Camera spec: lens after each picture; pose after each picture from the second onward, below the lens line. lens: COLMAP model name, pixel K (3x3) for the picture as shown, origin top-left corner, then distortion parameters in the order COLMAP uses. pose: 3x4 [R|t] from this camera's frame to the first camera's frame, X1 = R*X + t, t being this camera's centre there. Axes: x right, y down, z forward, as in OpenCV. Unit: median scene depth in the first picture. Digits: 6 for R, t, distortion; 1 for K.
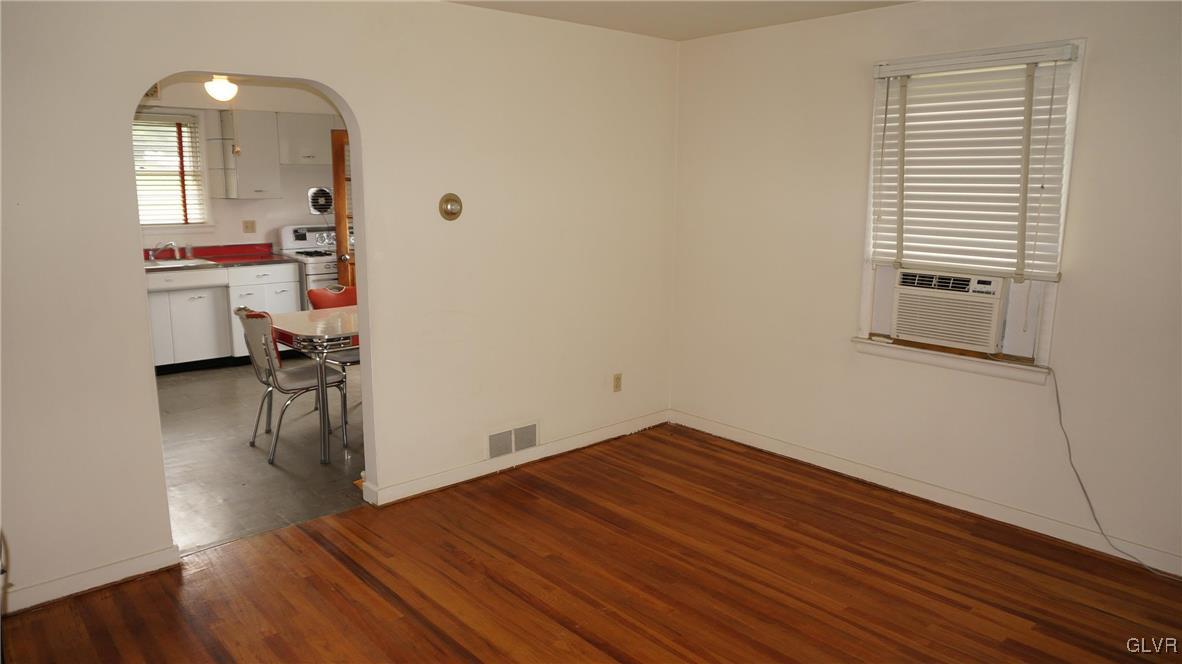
lens RADIAL K [[788.5, 0, 591.0], [0, 788.5, 332.0], [0, 0, 1]] dist [-0.053847, 0.031568]
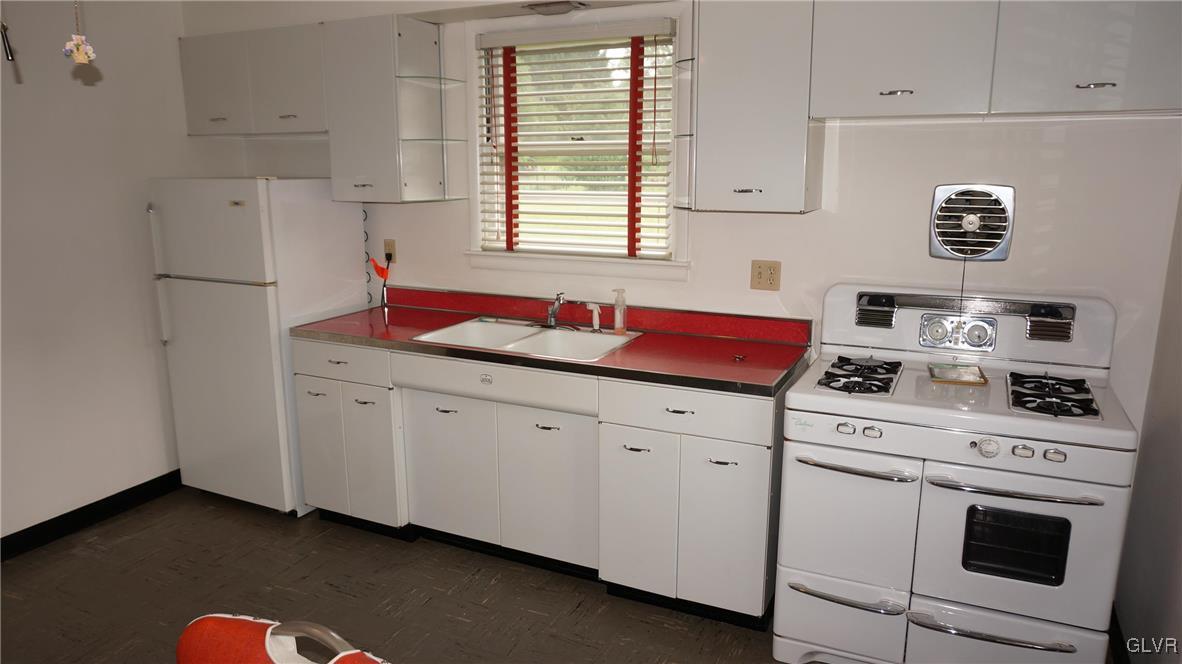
lens RADIAL K [[771.3, 0, 591.0], [0, 771.3, 332.0], [0, 0, 1]] dist [-0.000322, 0.004136]
pose [[0.376285, 0.190018, -0.906809, -0.093755], [-0.166462, 0.976682, 0.135585, -0.151568], [0.911427, 0.099931, 0.399142, 0.782235]]
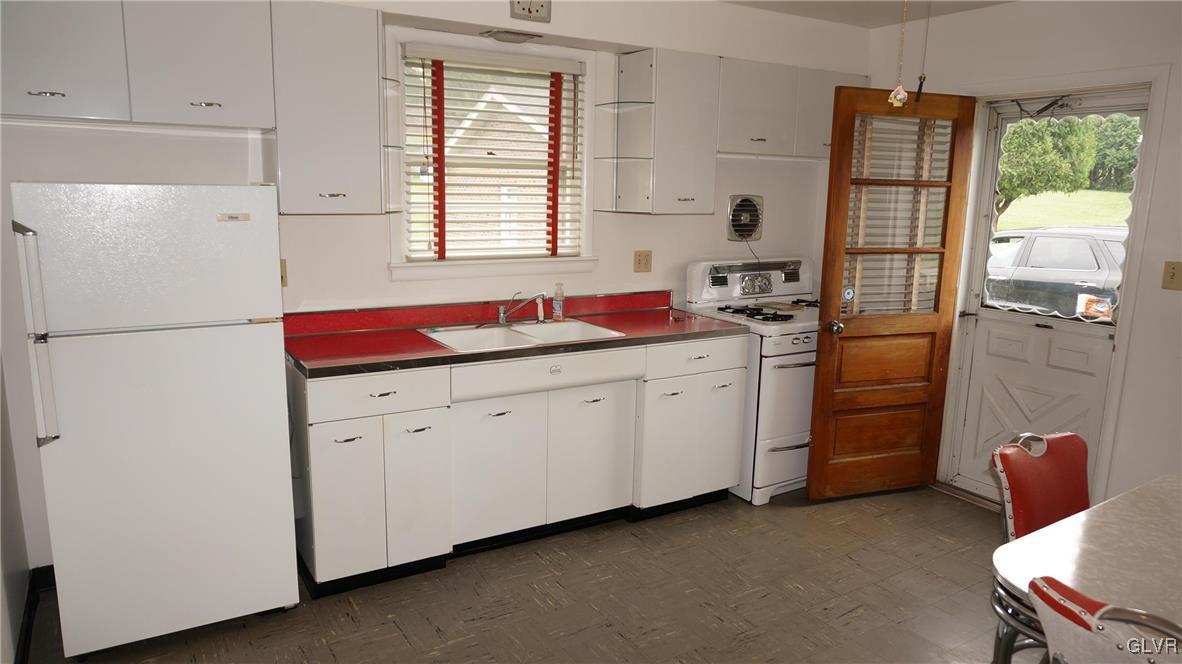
lens RADIAL K [[800.7, 0, 589.3], [0, 800.7, 329.2], [0, 0, 1]] dist [-0.019116, 0.002171]
pose [[0.982741, 0.046853, -0.178953, -0.383974], [-0.048634, 0.998801, -0.005579, -0.083273], [0.178477, 0.014186, 0.983842, 0.433956]]
